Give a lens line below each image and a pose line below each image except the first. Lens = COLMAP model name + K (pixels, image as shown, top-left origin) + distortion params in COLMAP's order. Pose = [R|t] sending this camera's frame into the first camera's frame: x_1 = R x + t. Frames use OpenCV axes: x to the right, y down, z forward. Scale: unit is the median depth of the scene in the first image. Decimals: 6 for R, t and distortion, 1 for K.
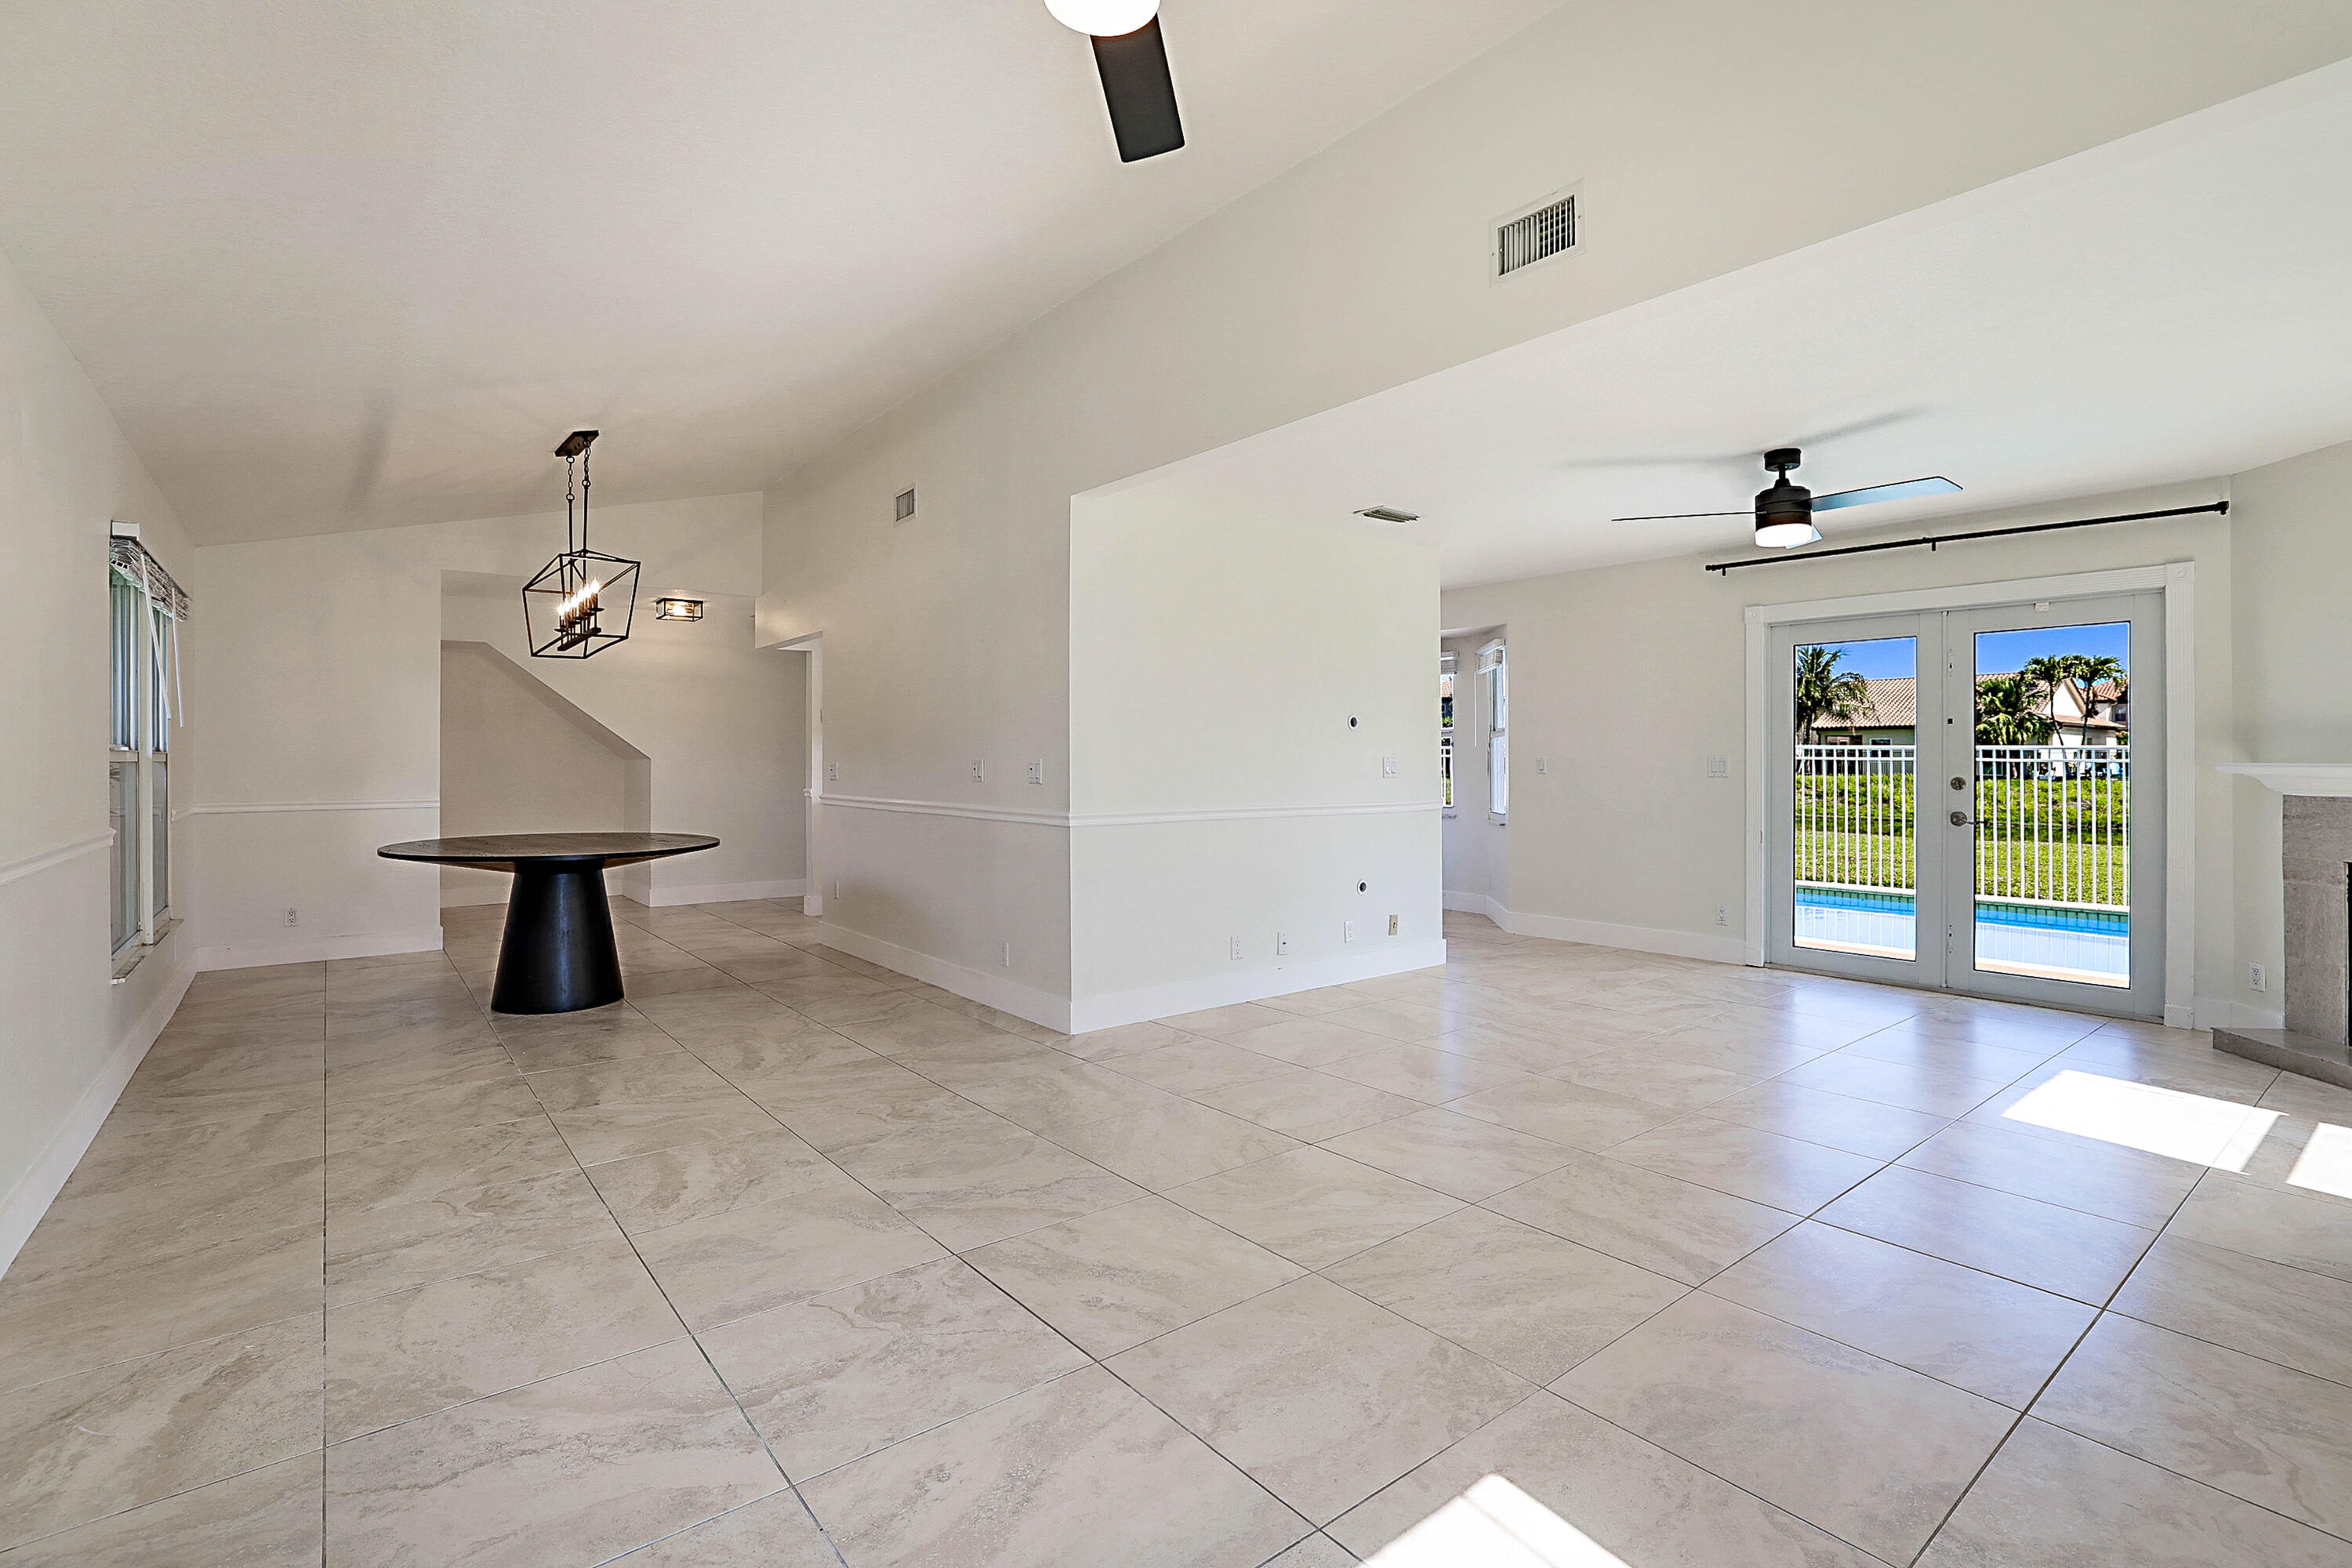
lens RADIAL K [[1096.1, 0, 1181.1], [0, 1096.1, 762.2], [0, 0, 1]] dist [-0.021282, 0.001937]
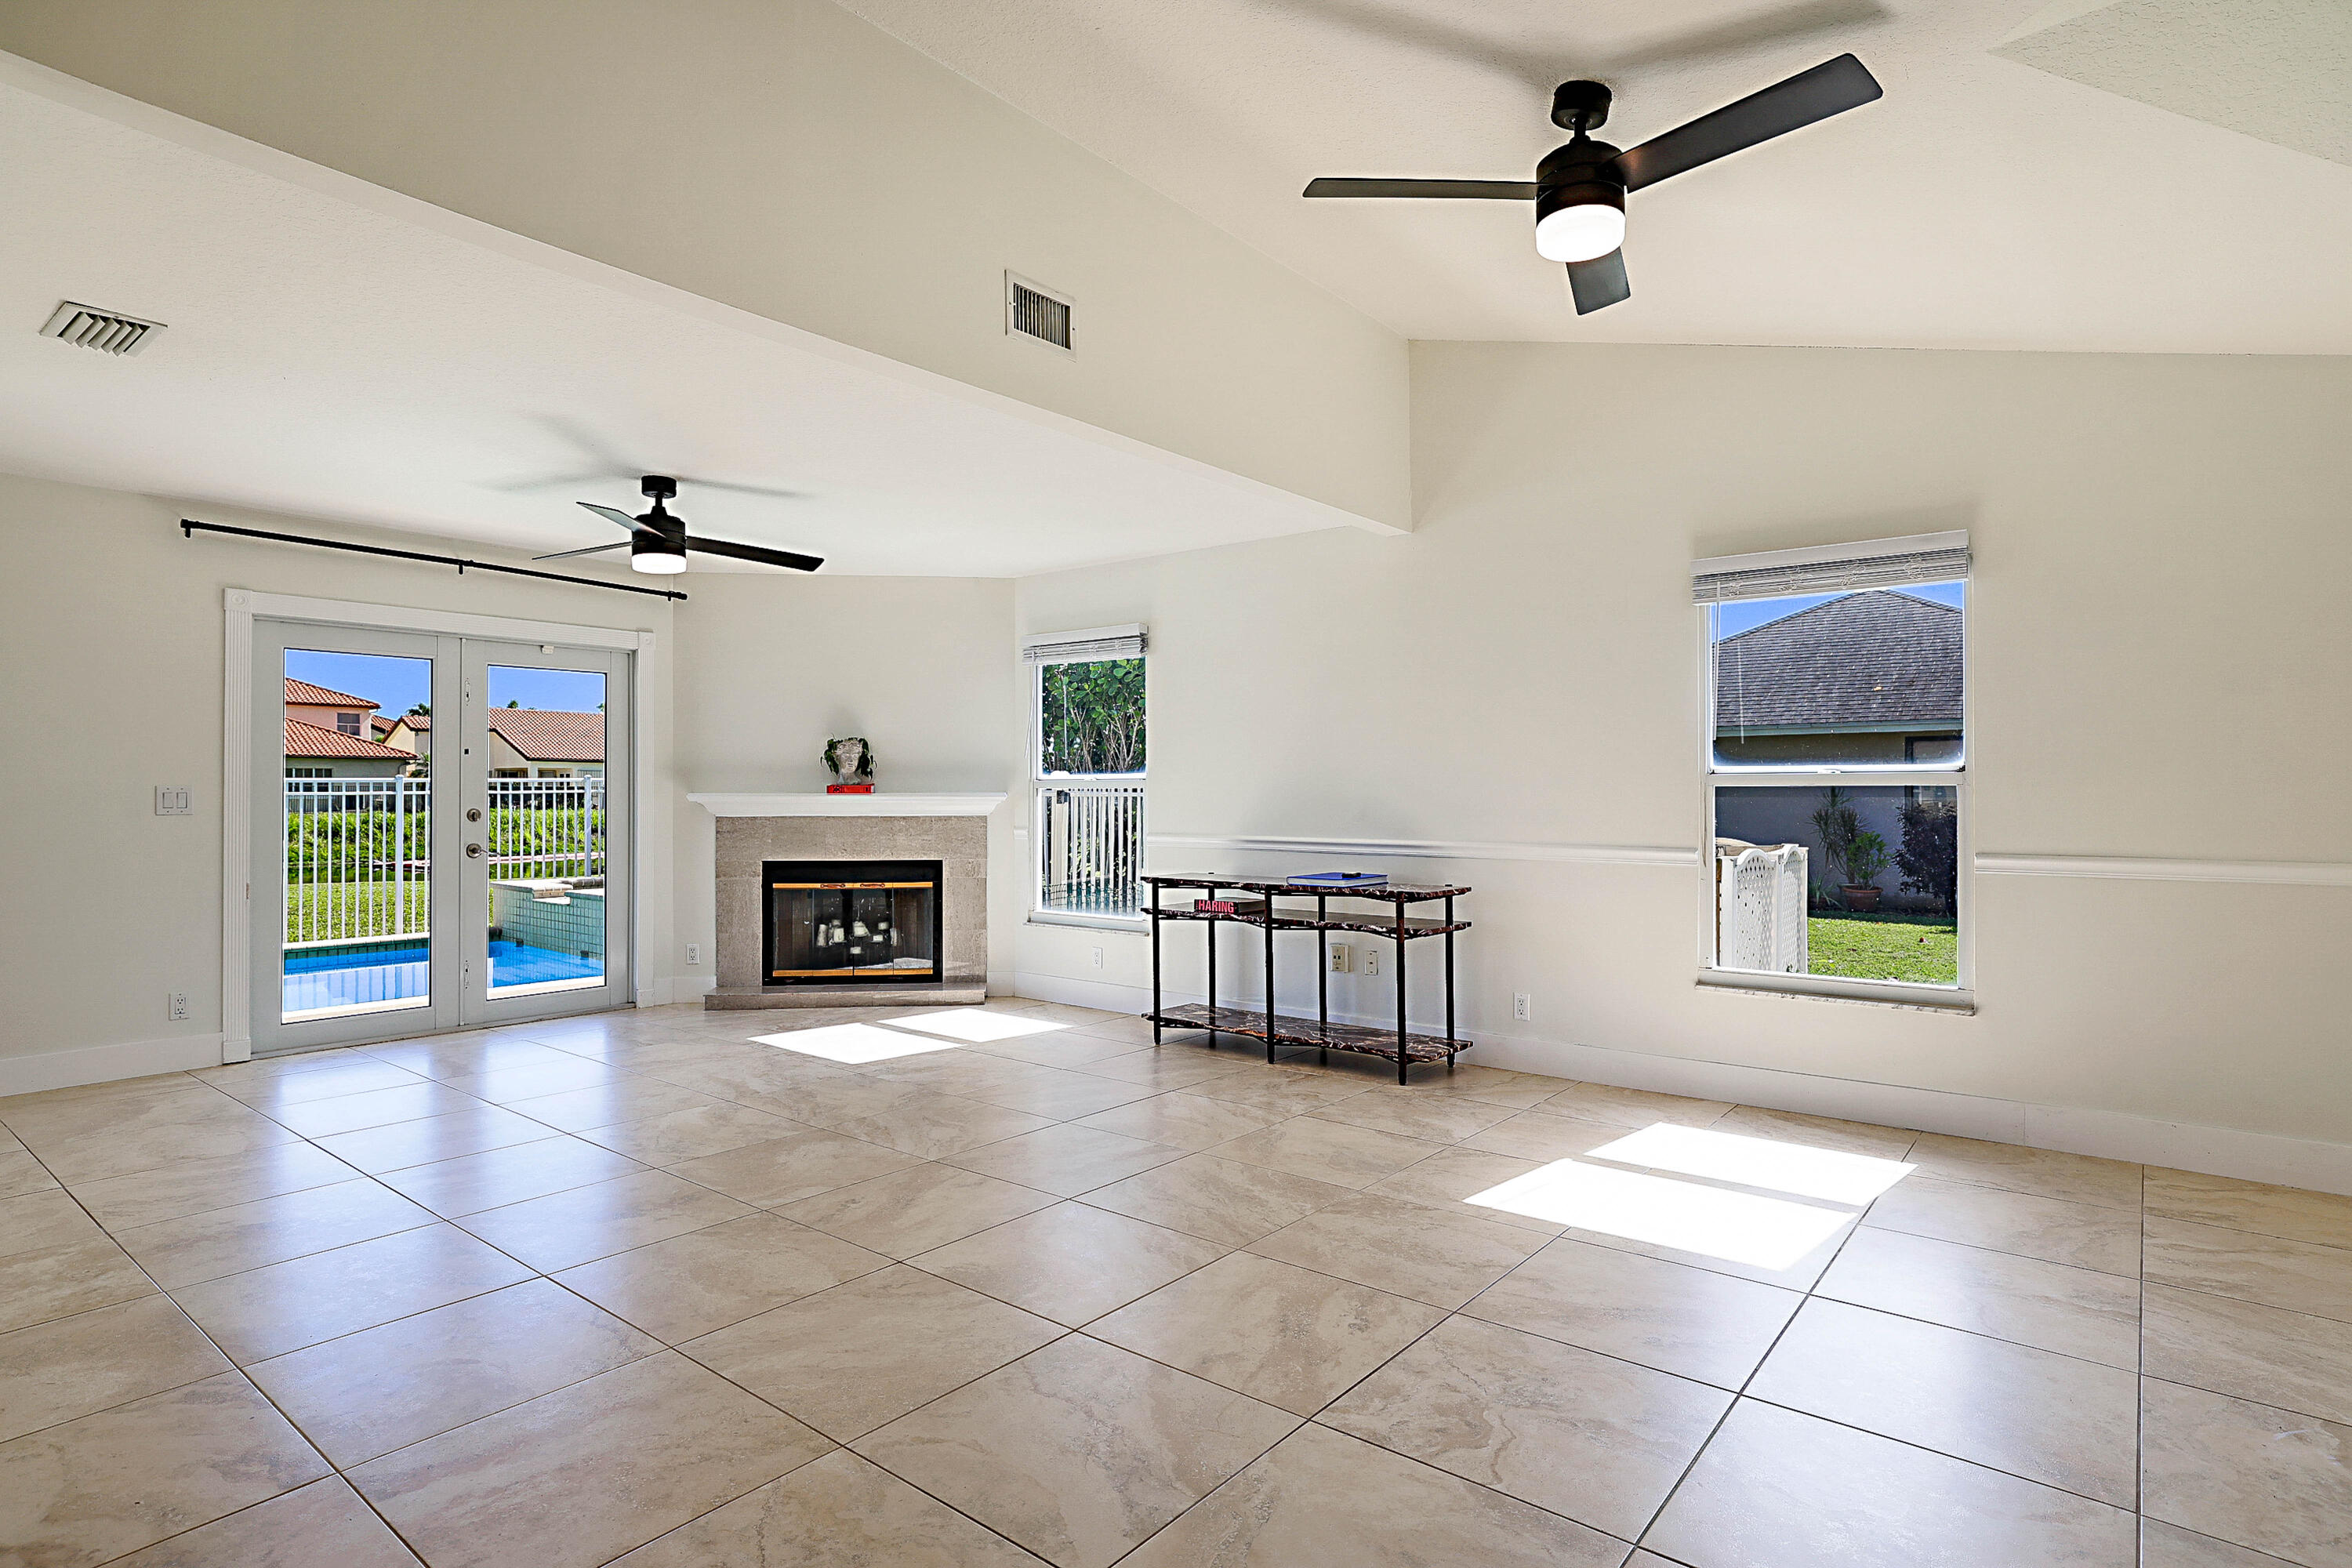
lens RADIAL K [[1223.3, 0, 1171.2], [0, 1223.3, 780.0], [0, 0, 1]] dist [-0.020672, 0.003828]
pose [[-0.209927, 0.012372, 0.977639, -0.640157], [0.004344, 0.999922, -0.011721, 0.004380], [-0.977707, 0.001787, -0.209965, 0.787827]]
